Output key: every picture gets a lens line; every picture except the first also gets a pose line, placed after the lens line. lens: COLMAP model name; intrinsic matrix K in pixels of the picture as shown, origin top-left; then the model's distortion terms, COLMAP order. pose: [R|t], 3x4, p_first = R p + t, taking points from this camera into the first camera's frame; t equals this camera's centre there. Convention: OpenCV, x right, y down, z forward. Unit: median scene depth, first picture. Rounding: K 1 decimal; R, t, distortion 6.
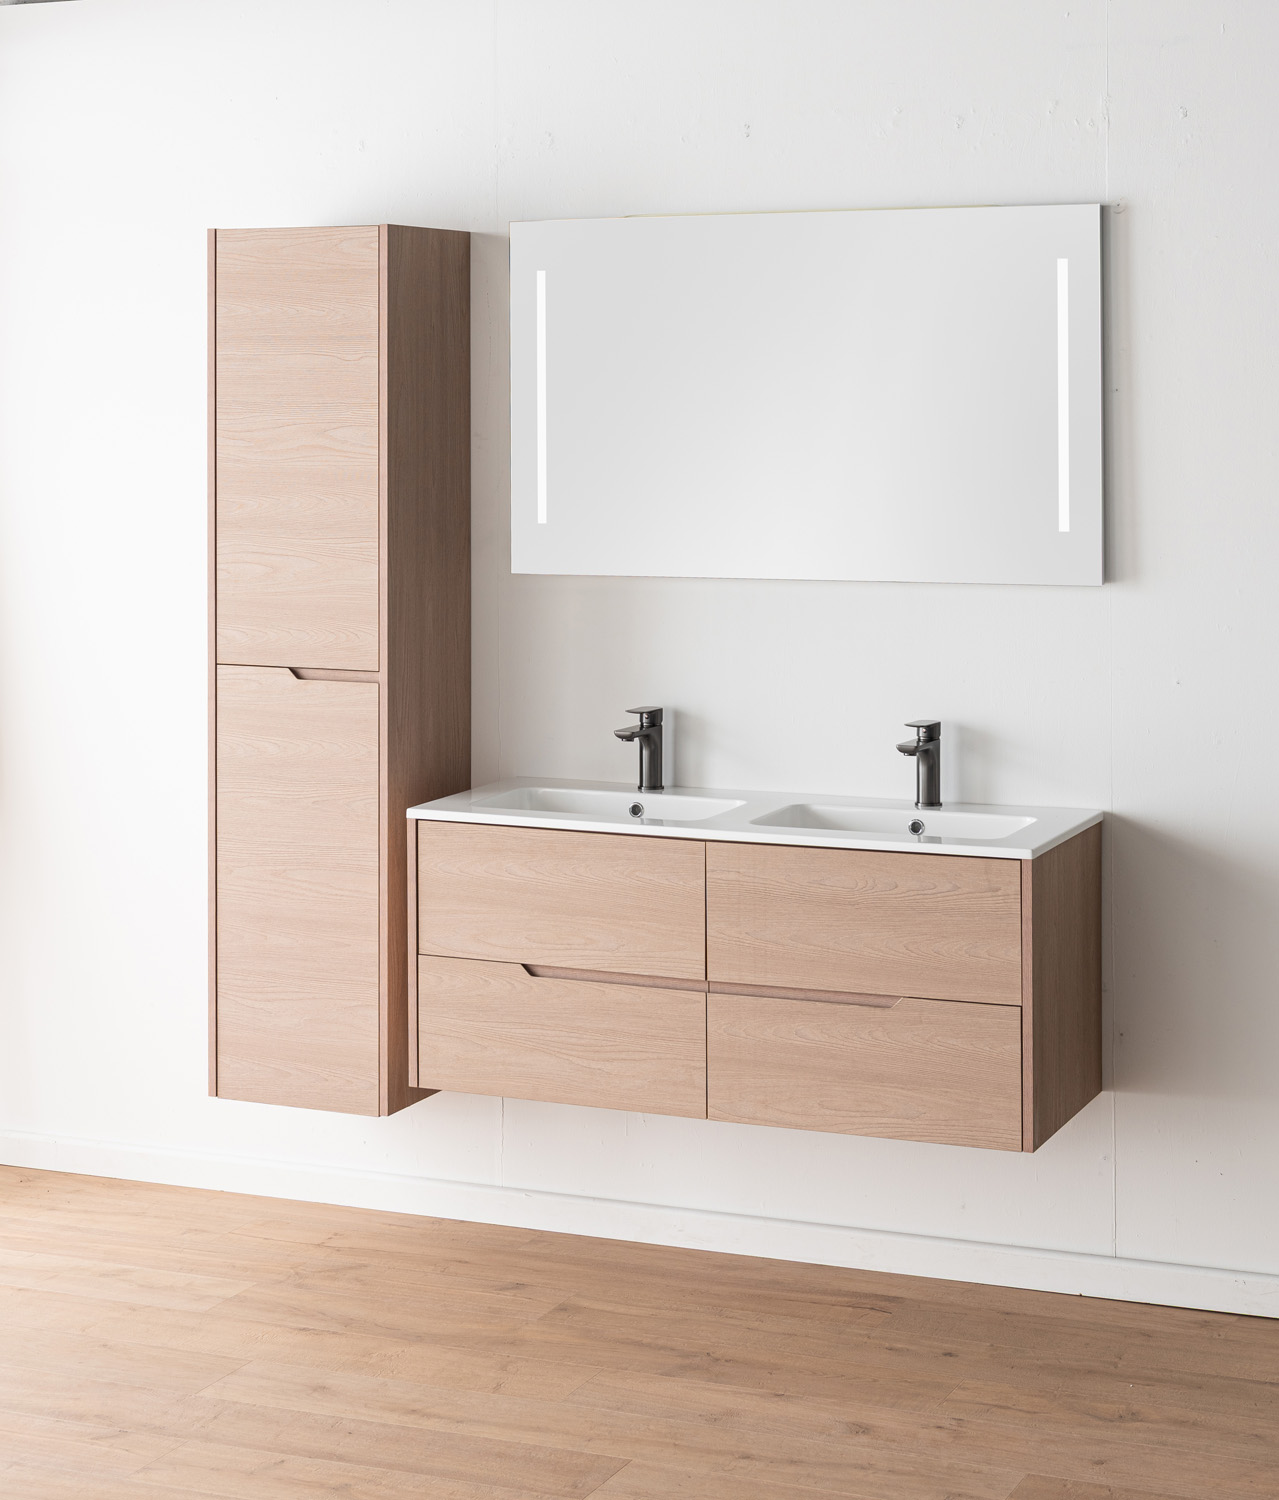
lens RADIAL K [[2974.6, 0, 638.9], [0, 2974.6, 370.8], [0, 0, 1]] dist [0.001381, 0.005714]
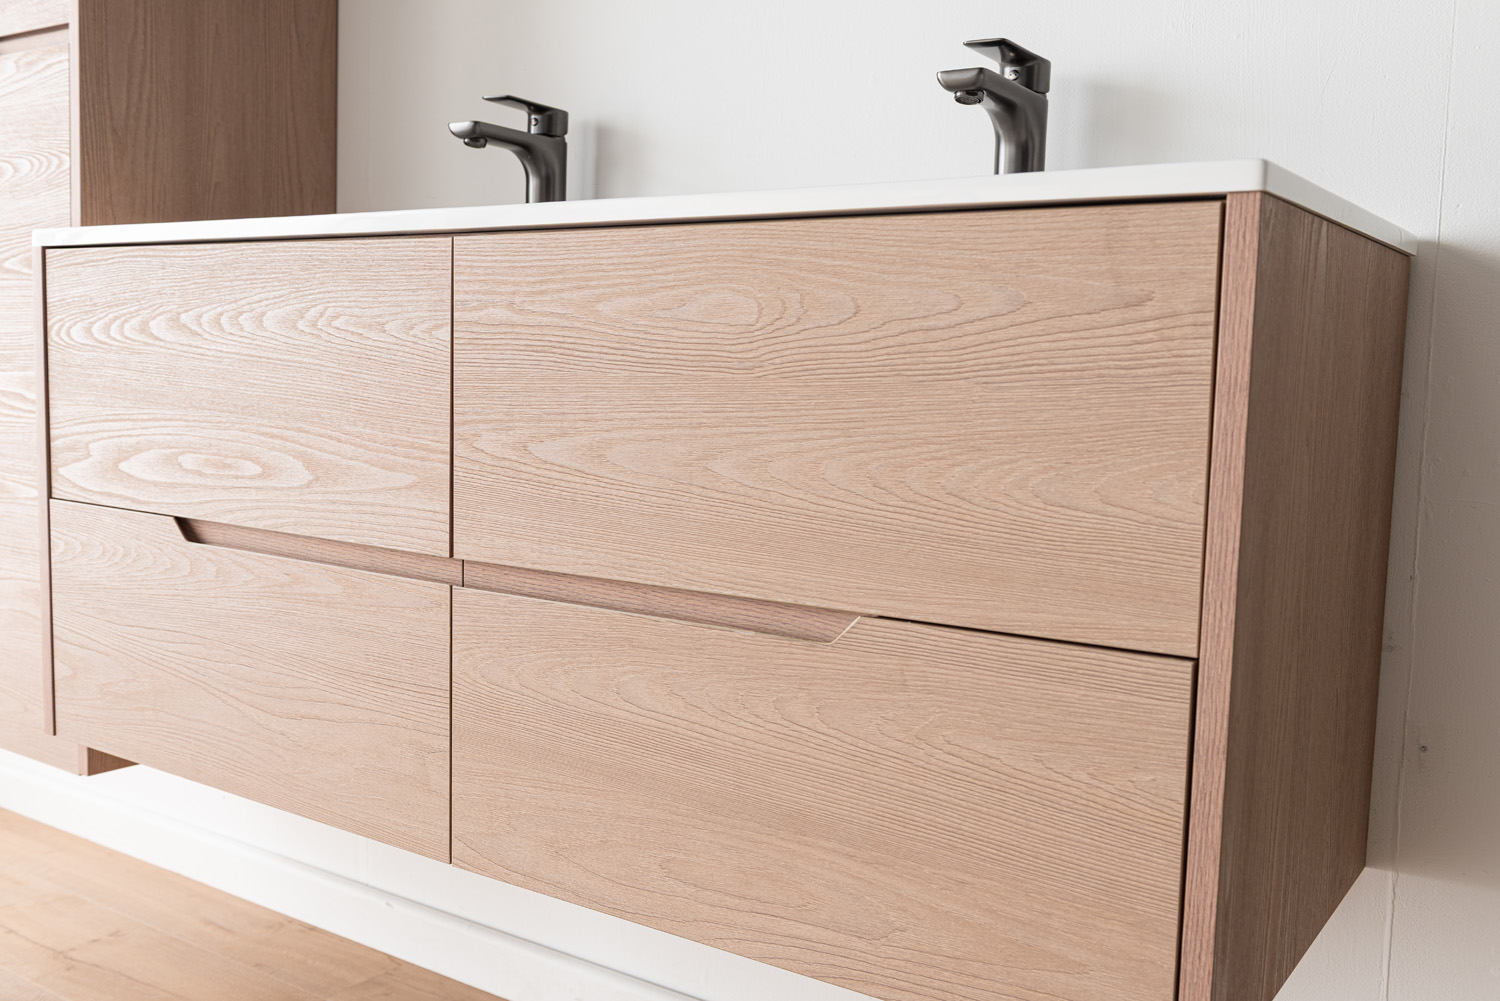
lens RADIAL K [[1395.6, 0, 750.0], [0, 1395.6, 500.5], [0, 0, 1]] dist [-0.008927, -0.008856]
pose [[0.982034, 0.050013, -0.181955, 0.102723], [-0.033267, 0.995021, 0.093955, 0.175318], [0.185748, -0.086214, 0.978808, 0.805300]]
